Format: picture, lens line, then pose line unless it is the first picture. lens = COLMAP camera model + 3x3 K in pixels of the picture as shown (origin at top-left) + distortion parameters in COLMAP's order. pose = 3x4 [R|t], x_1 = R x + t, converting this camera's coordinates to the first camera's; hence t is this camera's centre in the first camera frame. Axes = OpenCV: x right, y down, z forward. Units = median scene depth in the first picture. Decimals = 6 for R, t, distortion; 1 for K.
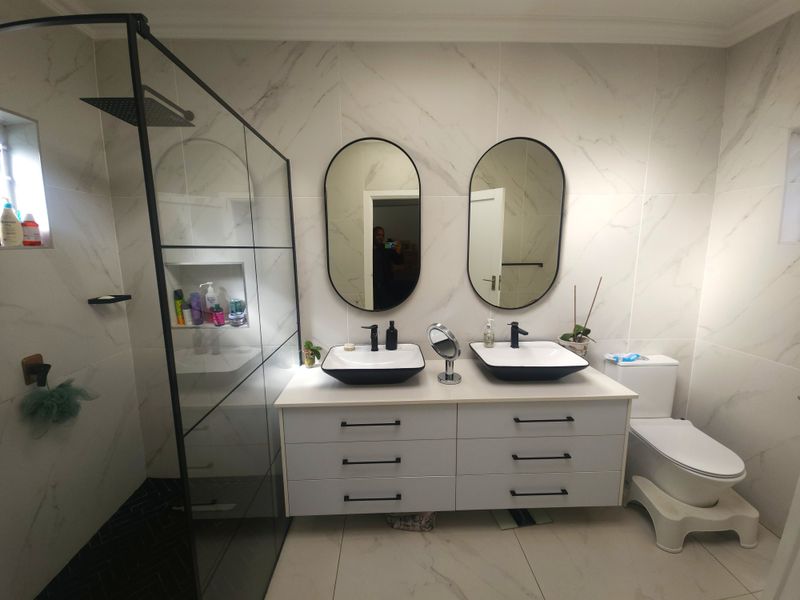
lens RADIAL K [[323.1, 0, 403.4], [0, 323.1, 298.0], [0, 0, 1]] dist [0.004487, -0.005099]
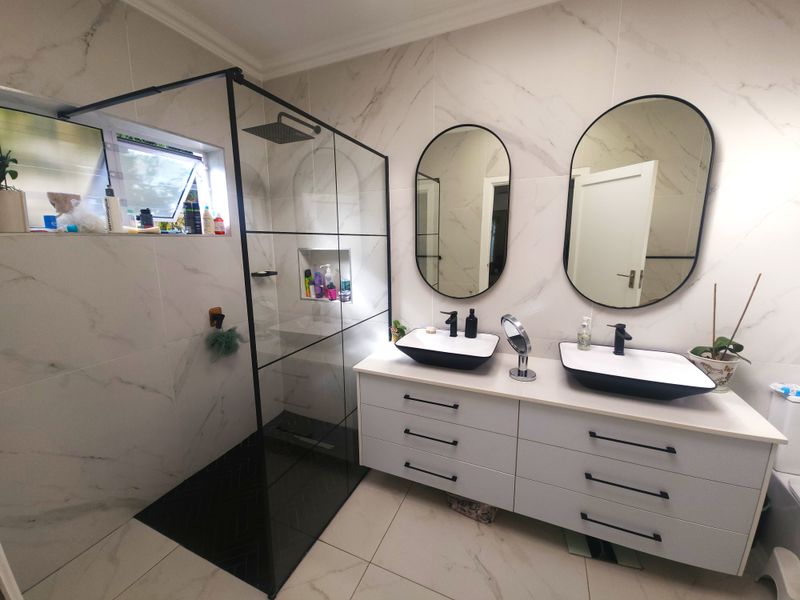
lens RADIAL K [[323.1, 0, 396.6], [0, 323.1, 297.1], [0, 0, 1]] dist [0.004487, -0.005099]
pose [[0.901152, 0.075709, -0.426841, 0.191223], [-0.064714, 0.997093, 0.040228, 0.010627], [0.428645, -0.008629, 0.903432, 0.000174]]
